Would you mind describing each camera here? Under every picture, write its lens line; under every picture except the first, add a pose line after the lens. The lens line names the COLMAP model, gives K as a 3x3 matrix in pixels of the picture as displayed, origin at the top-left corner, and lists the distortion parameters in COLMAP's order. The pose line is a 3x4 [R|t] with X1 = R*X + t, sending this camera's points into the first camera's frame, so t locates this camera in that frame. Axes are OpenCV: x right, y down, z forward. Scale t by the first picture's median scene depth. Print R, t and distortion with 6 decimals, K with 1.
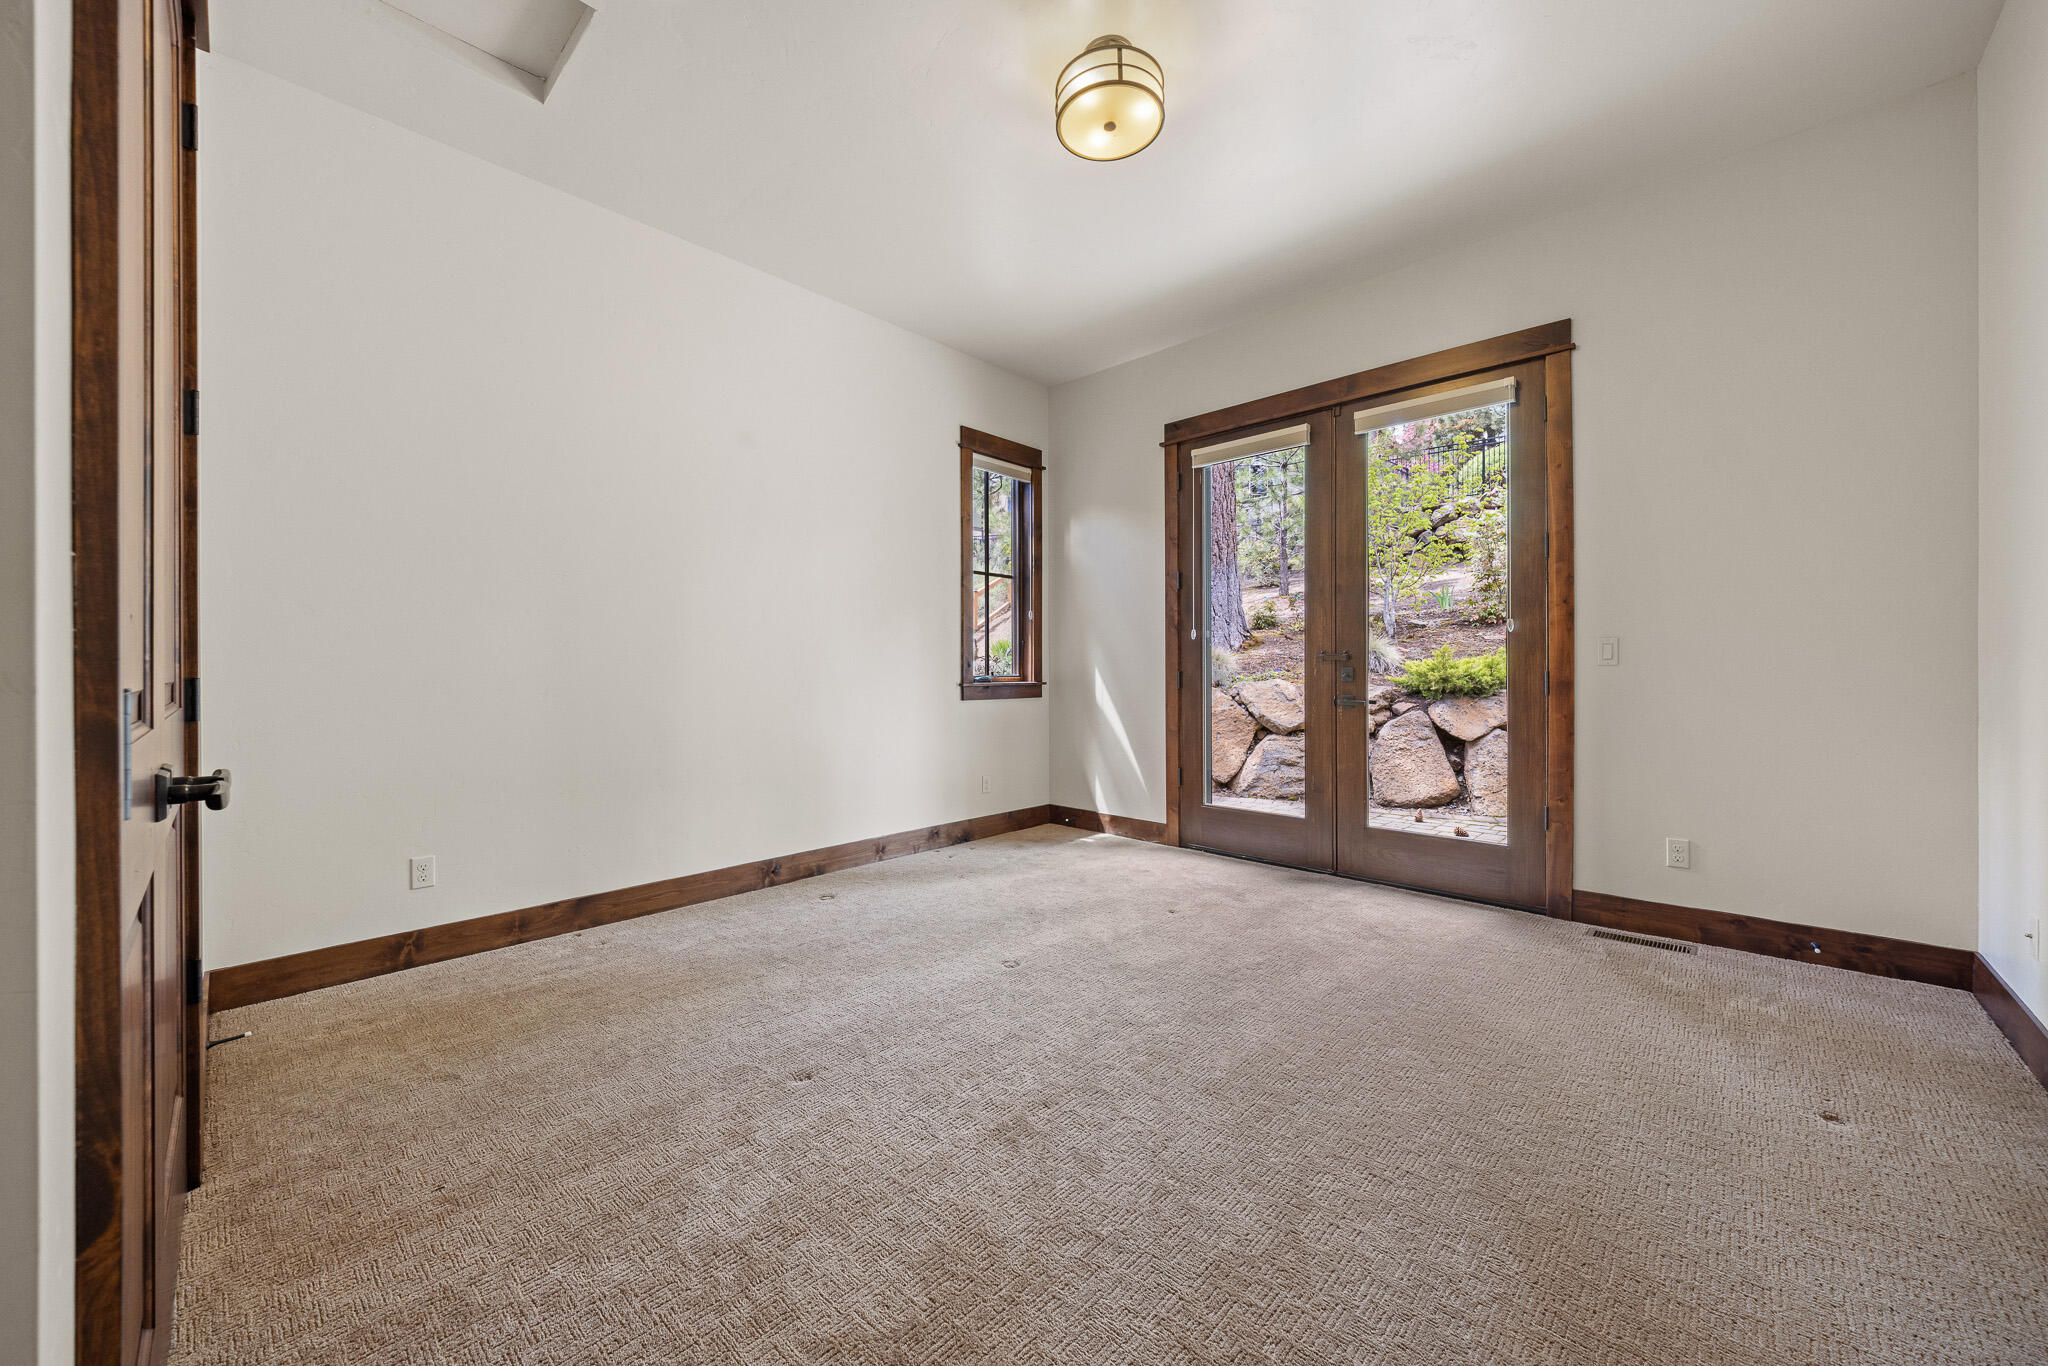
lens RADIAL K [[746.8, 0, 1023.4], [0, 746.8, 674.9], [0, 0, 1]] dist [0.001238, -0.000015]
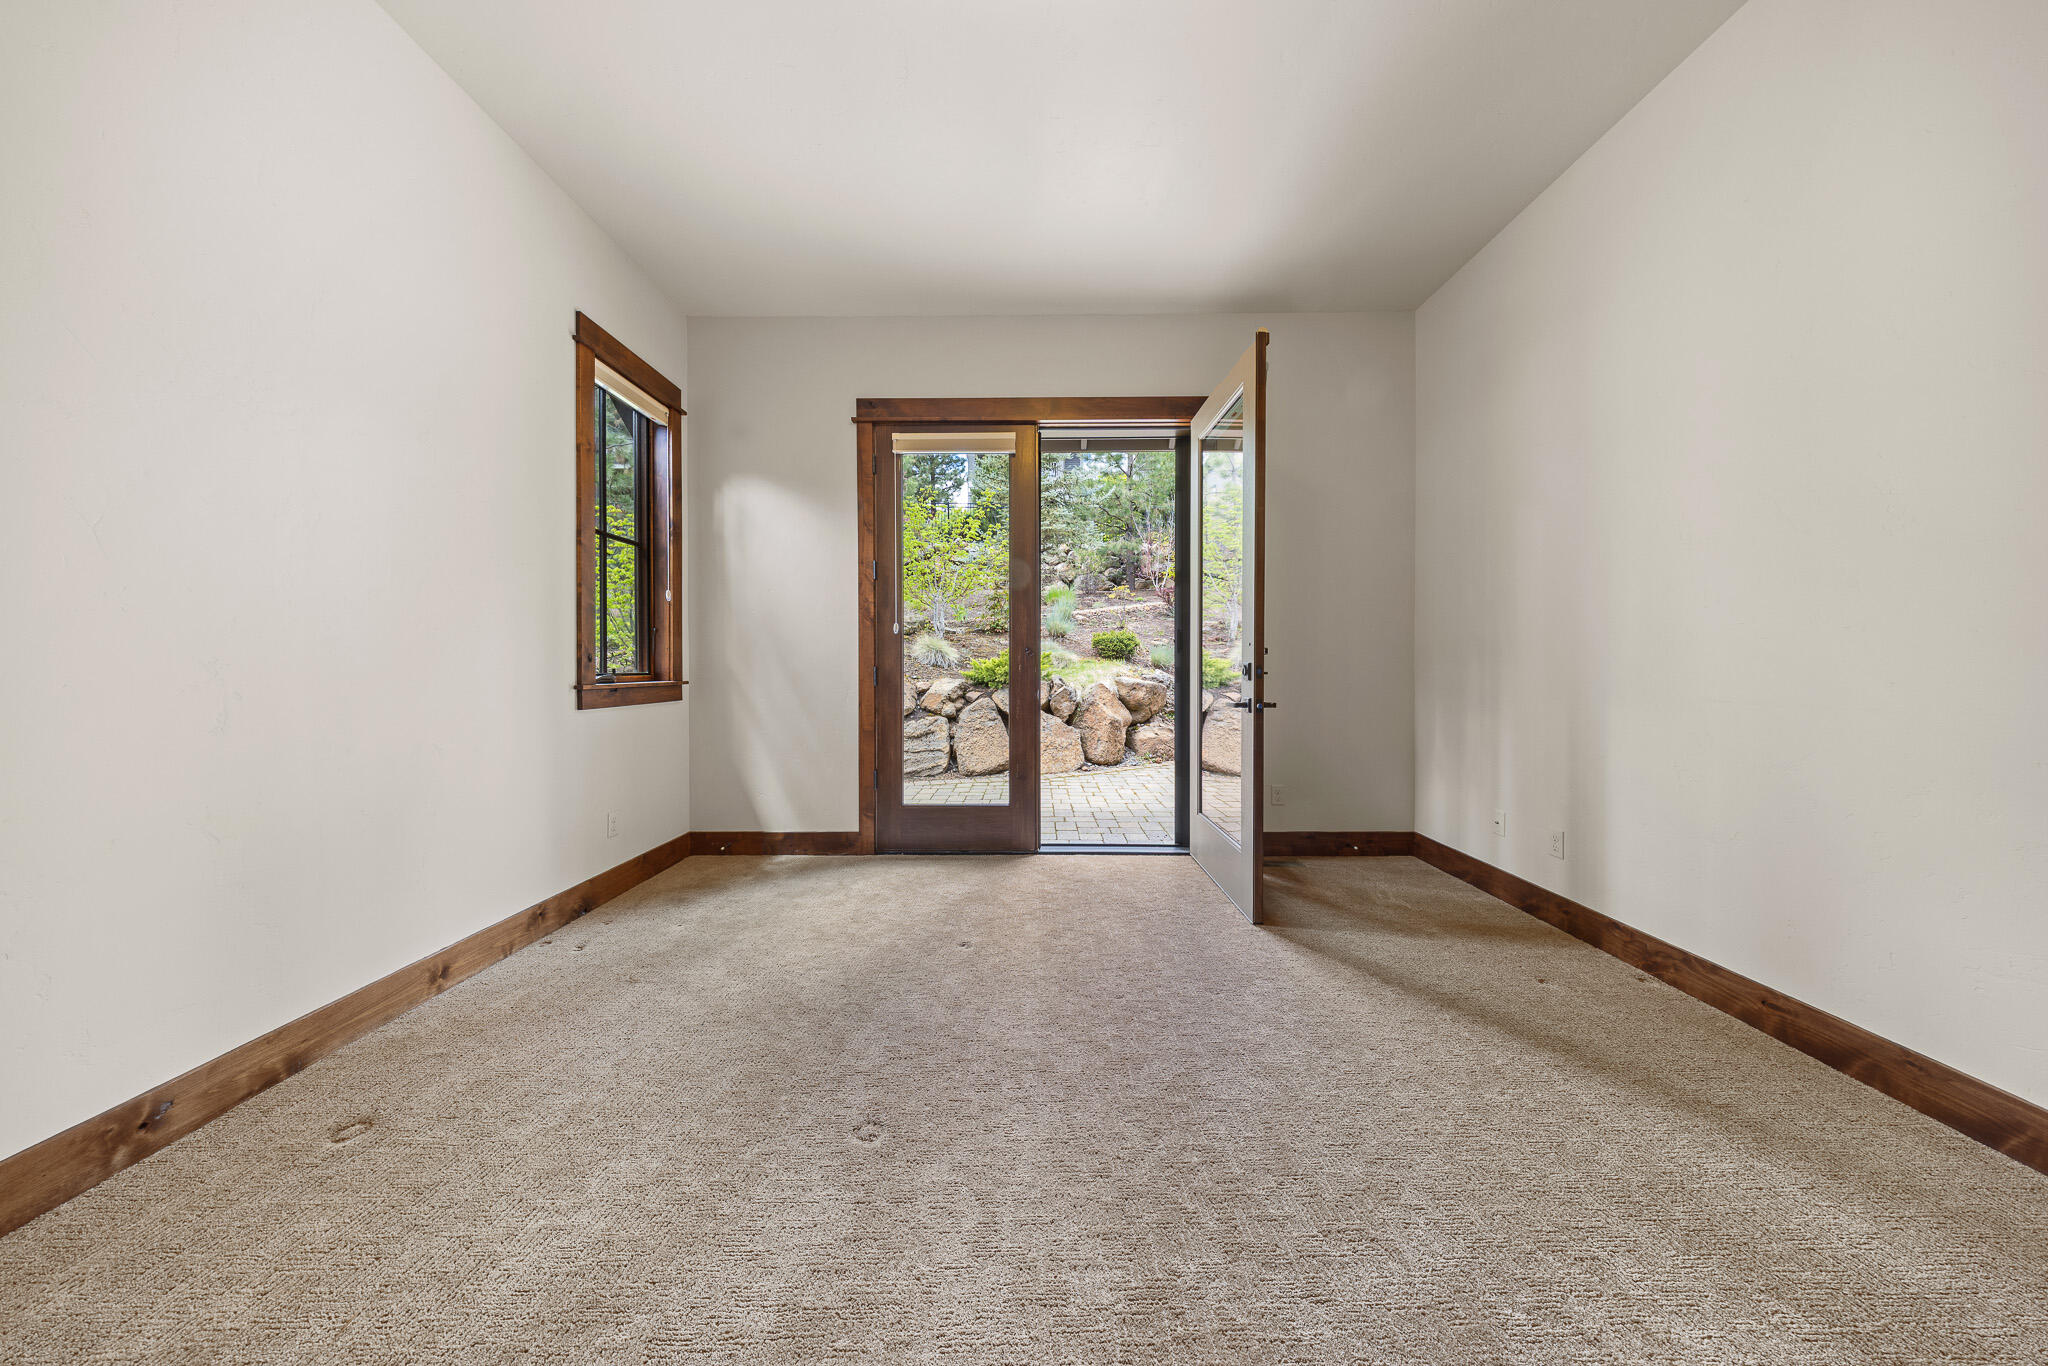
lens RADIAL K [[592.7, 0, 1026.8], [0, 592.7, 673.2], [0, 0, 1]] dist [-0.000663, -0.000065]
pose [[0.729428, -0.007545, 0.684016, -0.155073], [0.002411, 0.999961, 0.008459, -0.003534], [-0.684053, -0.004521, 0.729418, 0.317138]]
